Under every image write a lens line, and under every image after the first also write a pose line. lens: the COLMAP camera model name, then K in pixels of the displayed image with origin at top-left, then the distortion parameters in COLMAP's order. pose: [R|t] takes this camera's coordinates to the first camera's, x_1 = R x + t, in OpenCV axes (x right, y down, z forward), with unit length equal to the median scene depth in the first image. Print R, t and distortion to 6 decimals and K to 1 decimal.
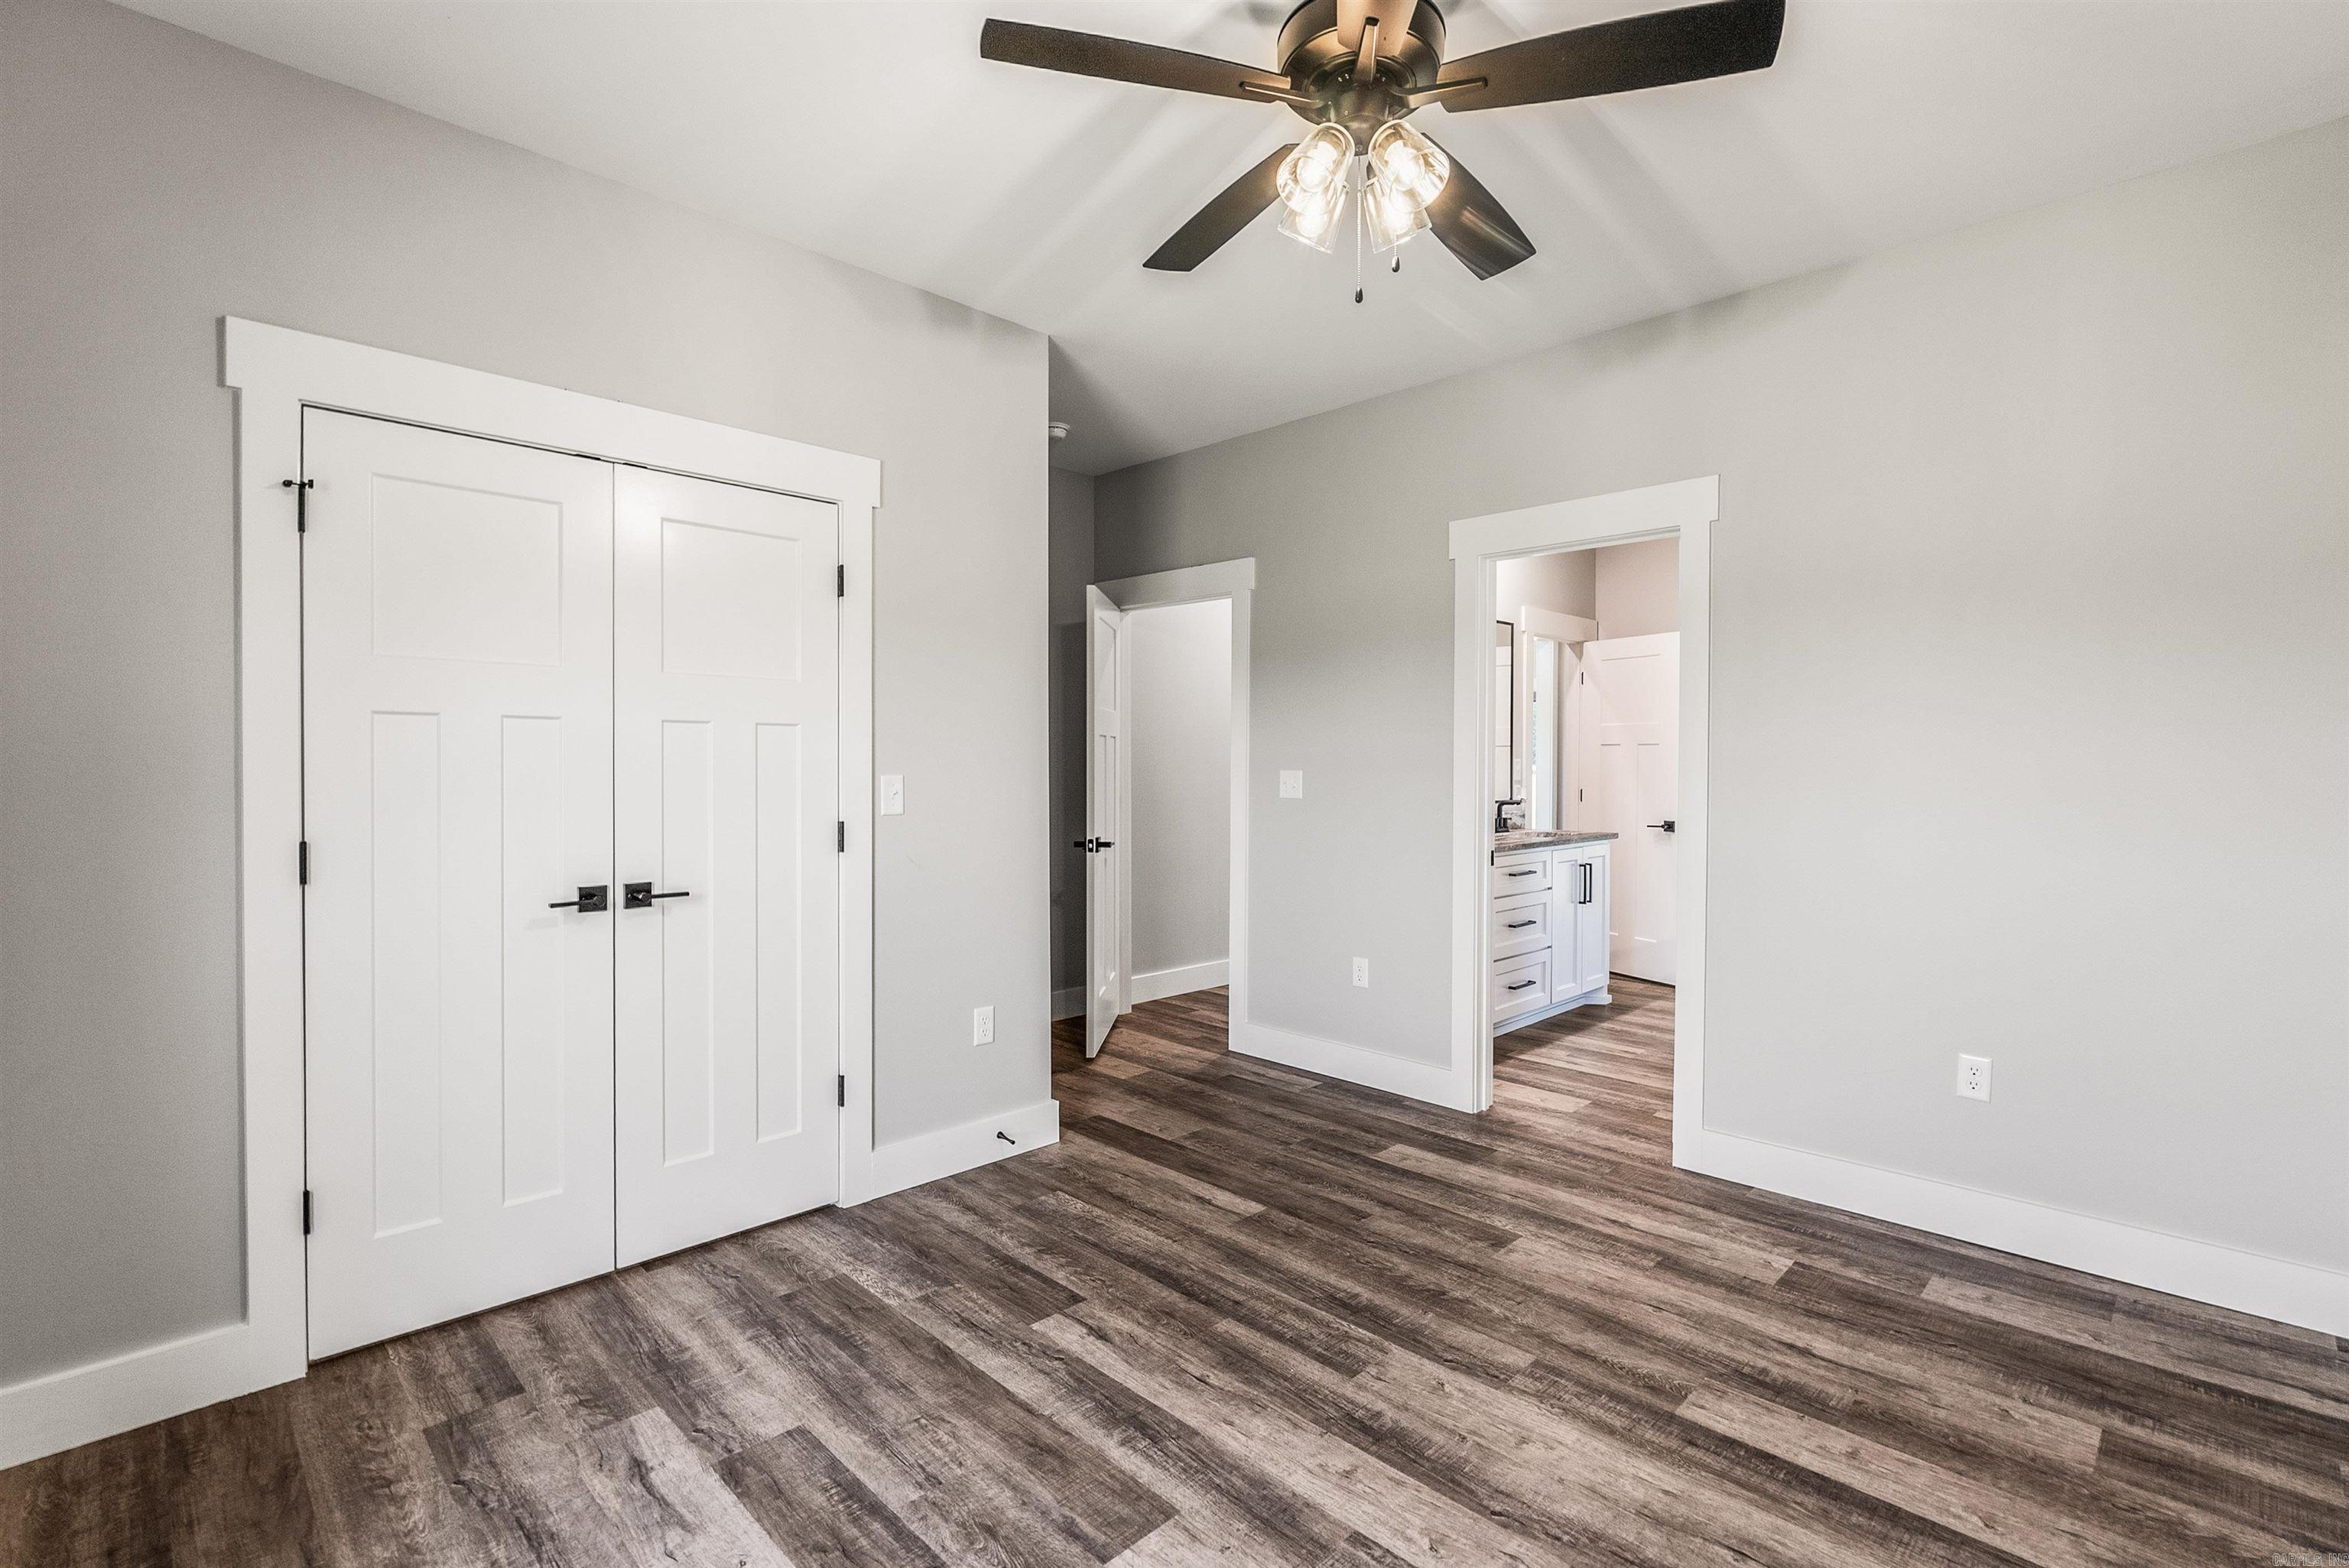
lens RADIAL K [[1083.8, 0, 1173.7], [0, 1083.8, 750.9], [0, 0, 1]] dist [-0.002665, -0.000230]
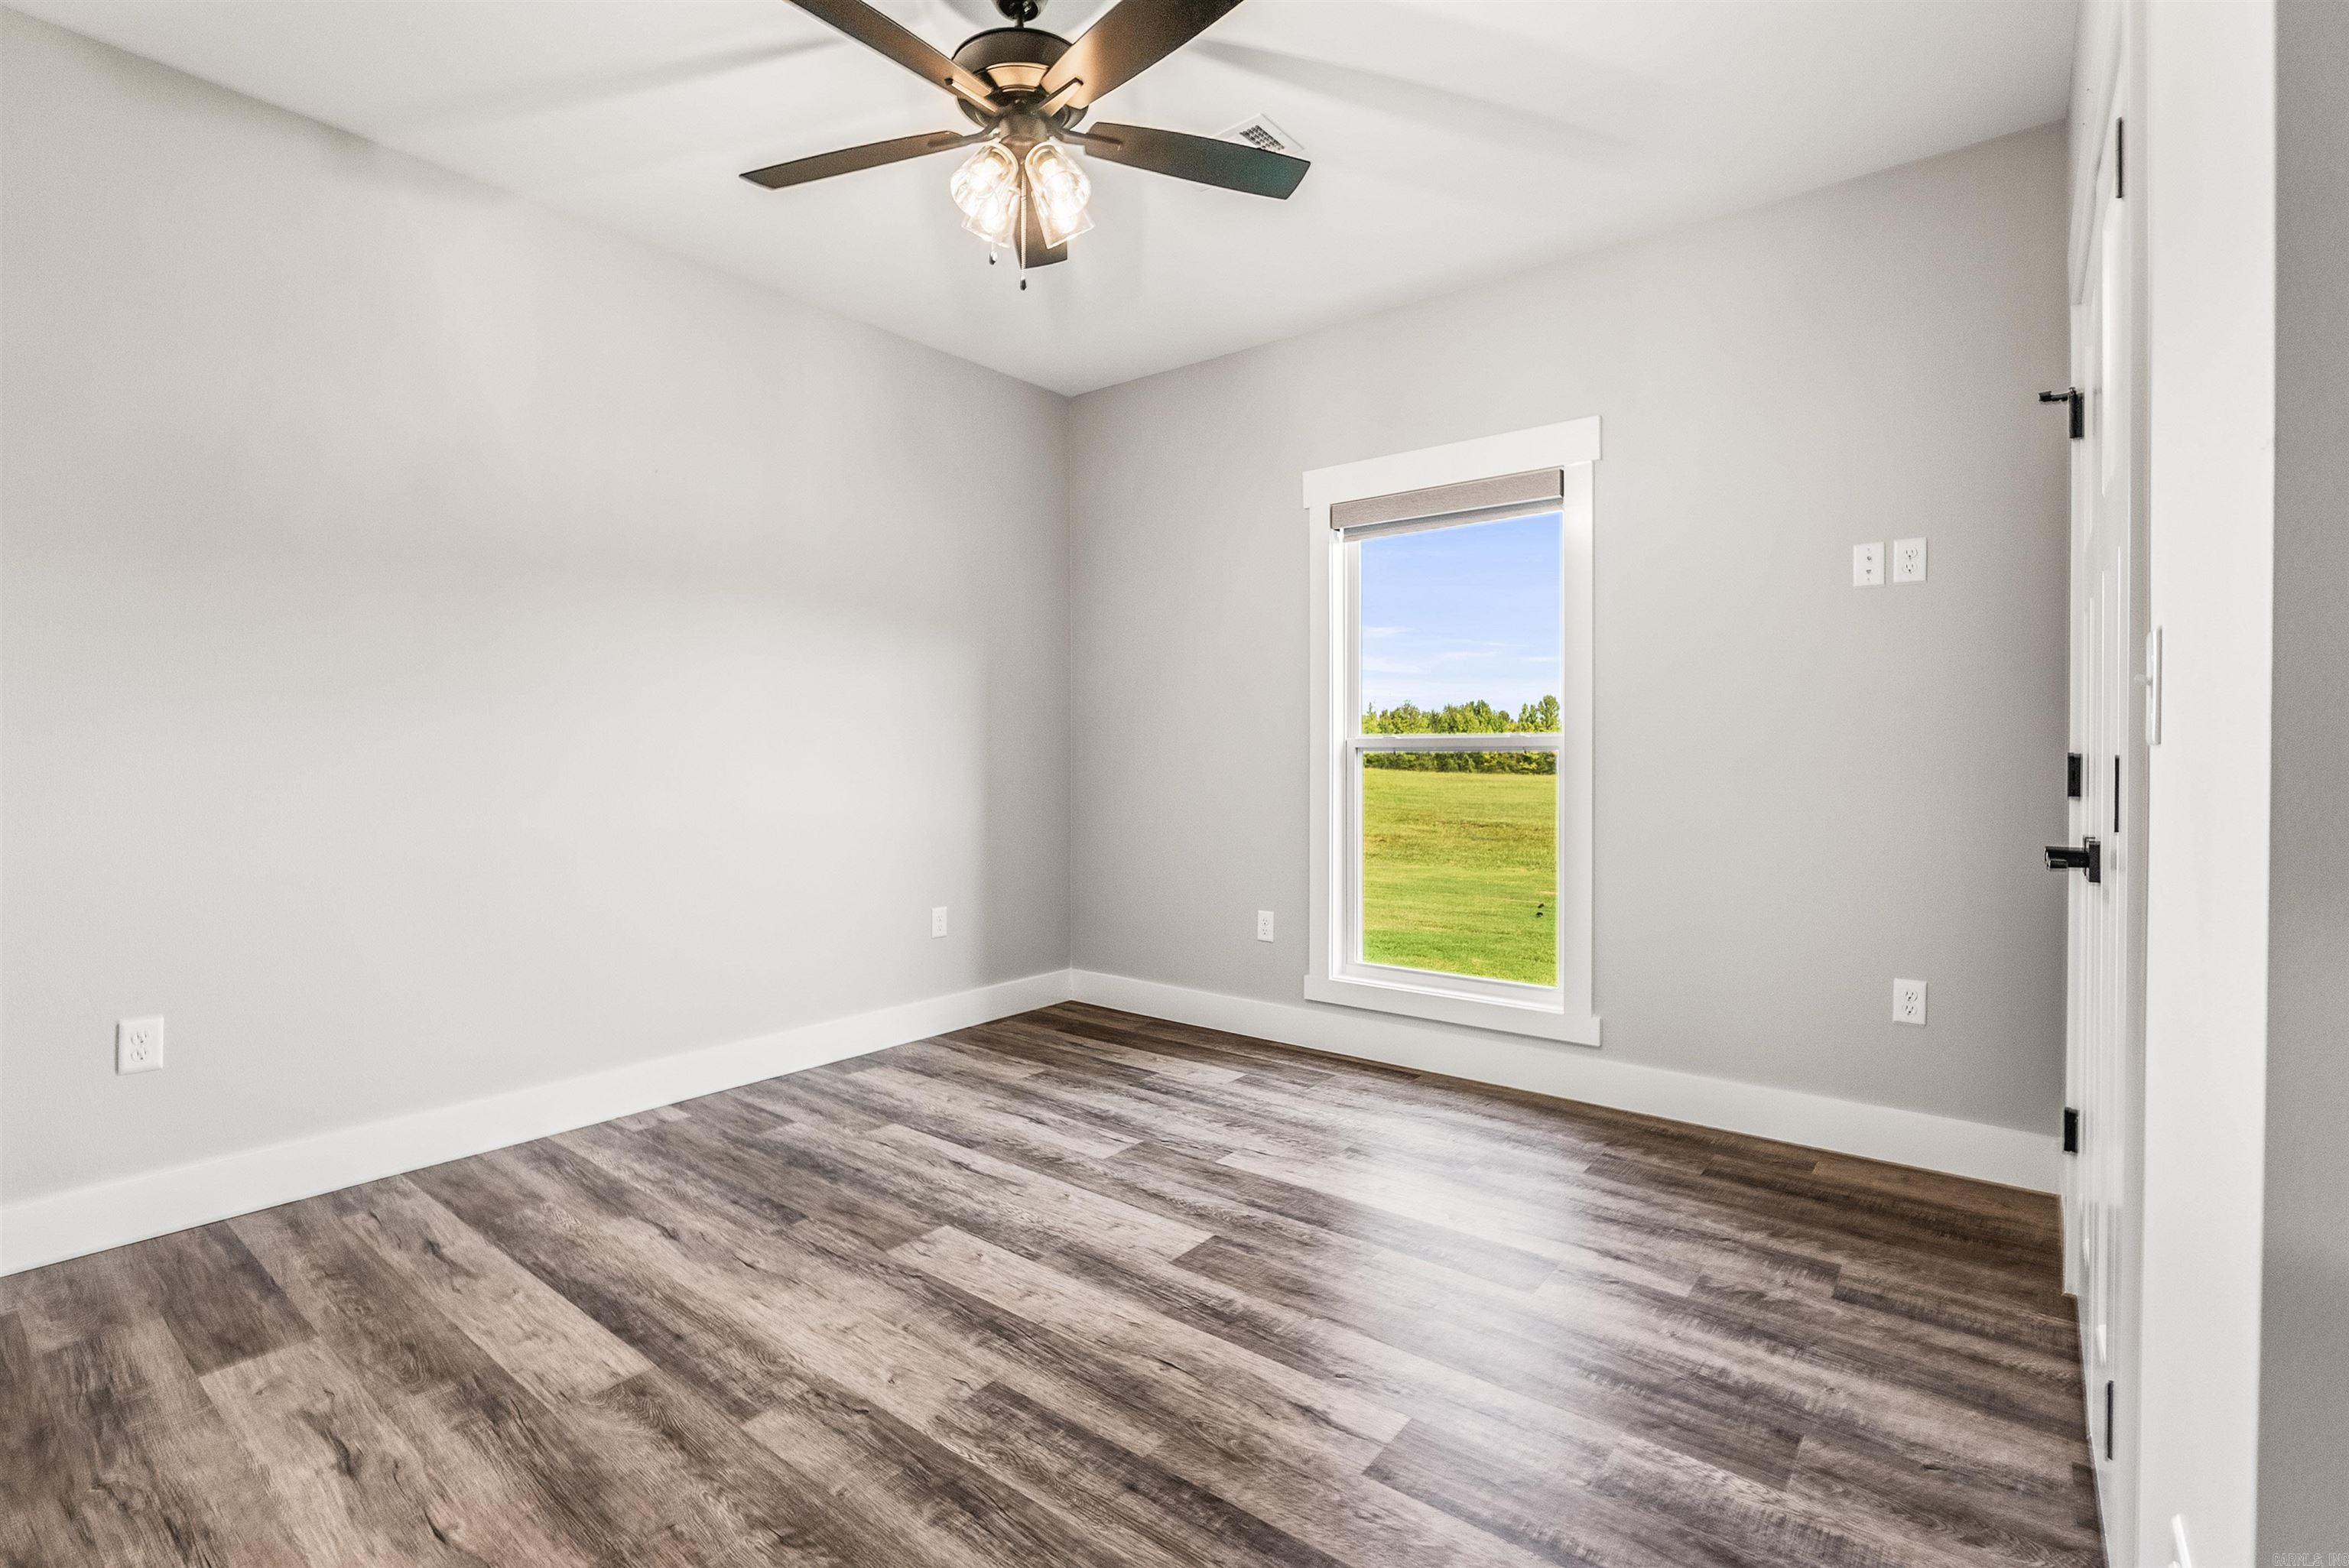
lens RADIAL K [[1083.8, 0, 1173.7], [0, 1083.8, 750.9], [0, 0, 1]] dist [-0.002665, -0.000230]
pose [[-0.992801, -0.001906, -0.119759, 0.127463], [-0.000363, 0.999917, -0.012907, 0.093883], [0.119773, -0.012771, -0.992719, 1.884197]]
